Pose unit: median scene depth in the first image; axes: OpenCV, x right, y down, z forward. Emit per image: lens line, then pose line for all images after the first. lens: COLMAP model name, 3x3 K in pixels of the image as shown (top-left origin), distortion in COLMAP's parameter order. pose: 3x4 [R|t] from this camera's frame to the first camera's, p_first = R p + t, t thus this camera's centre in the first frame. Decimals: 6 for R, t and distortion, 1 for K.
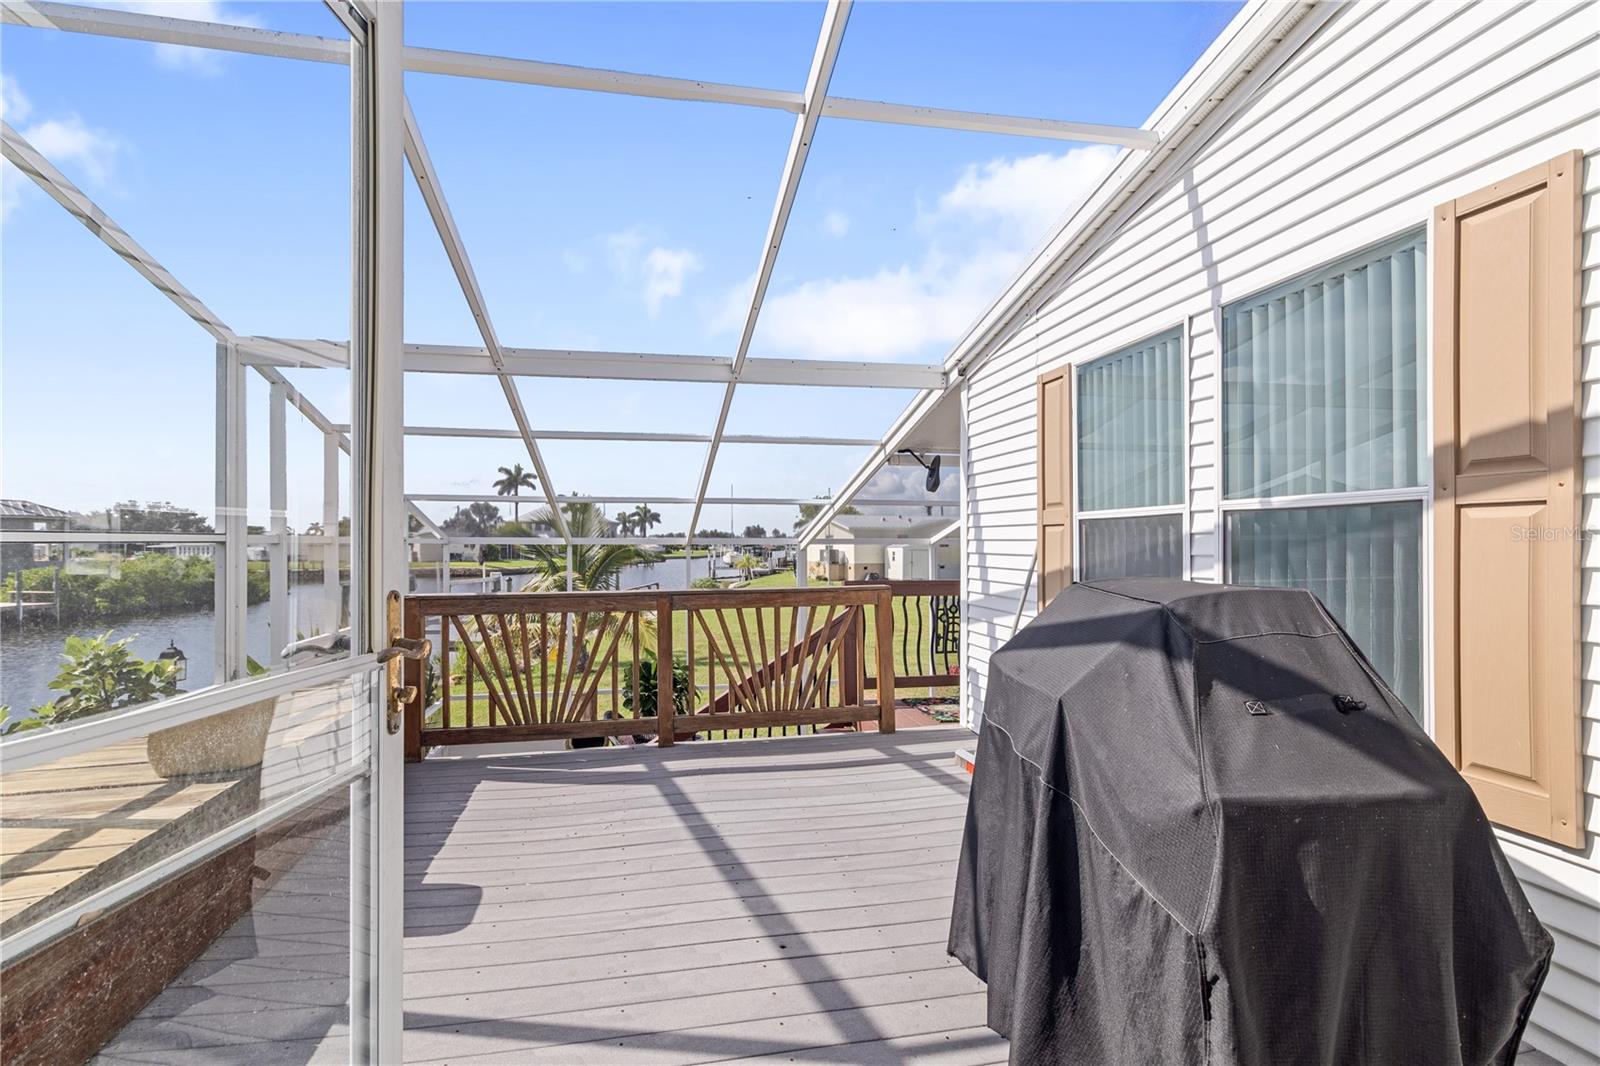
lens RADIAL K [[732.5, 0, 798.3], [0, 732.5, 546.2], [0, 0, 1]] dist [0.000896, 0.000168]
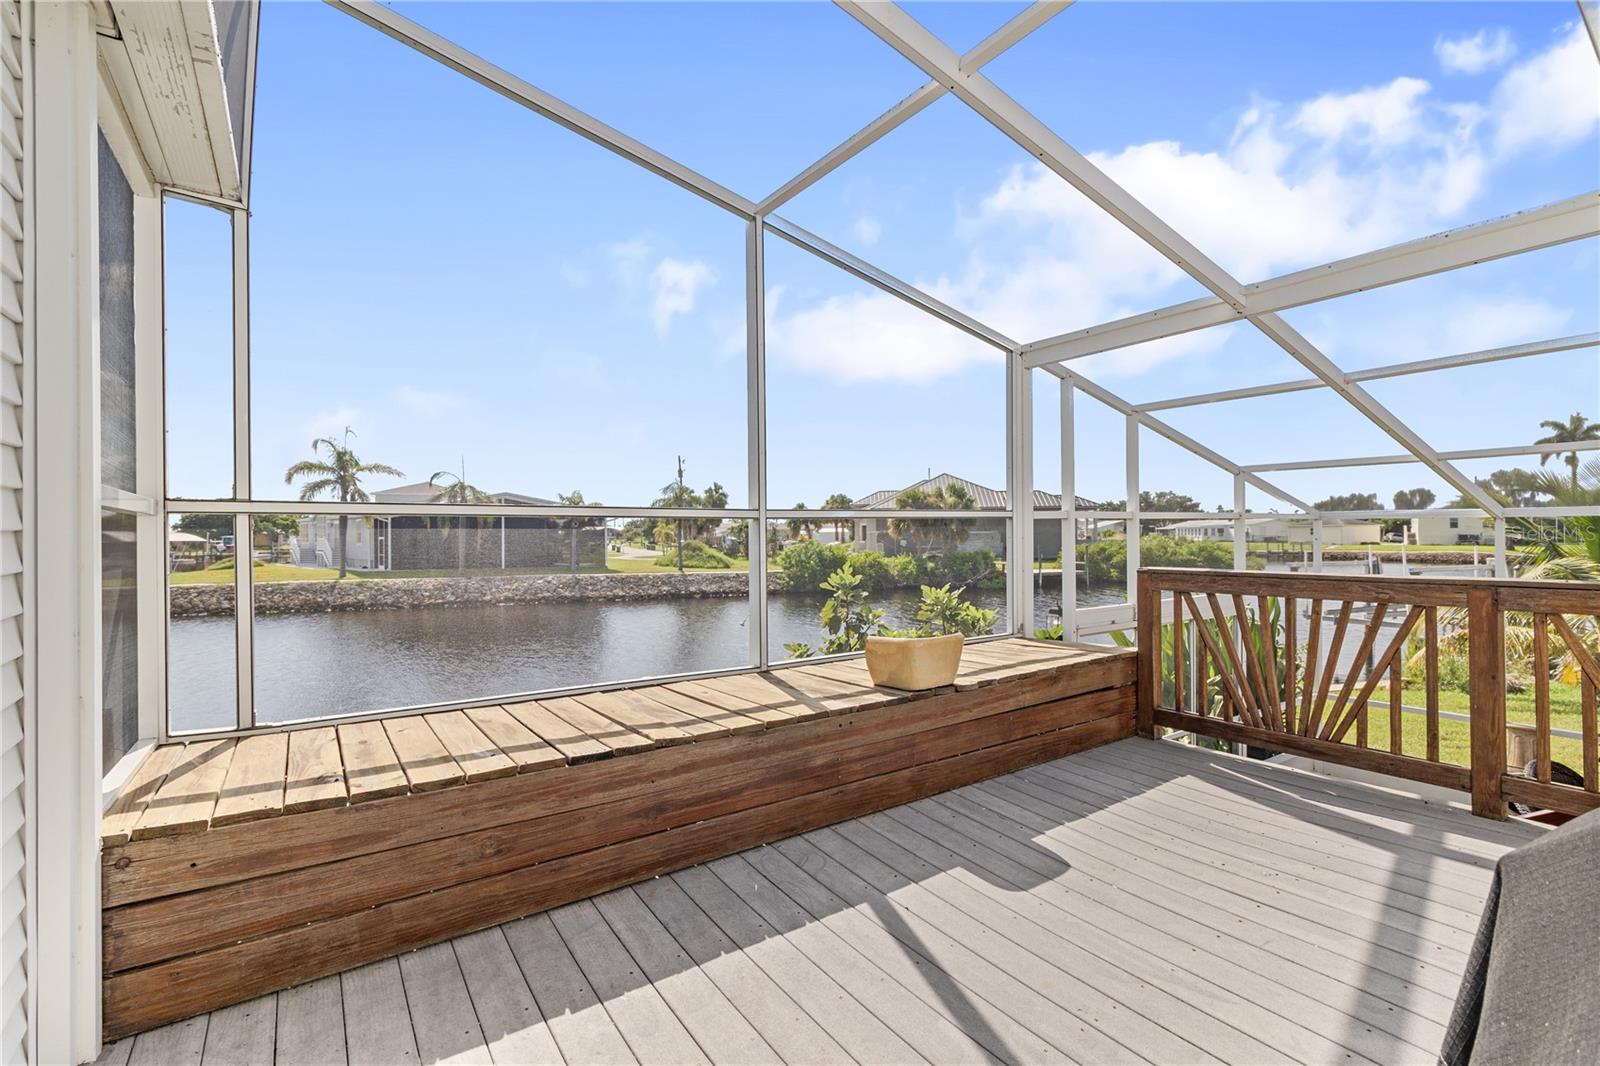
lens RADIAL K [[736.1, 0, 800.0], [0, 736.1, 533.0], [0, 0, 1]] dist [-0.001125, -0.000345]
pose [[0.390115, 0.000823, -0.920766, 0.249436], [0.006201, 0.999975, 0.003521, 0.017380], [0.920745, -0.007084, 0.390100, 0.236270]]
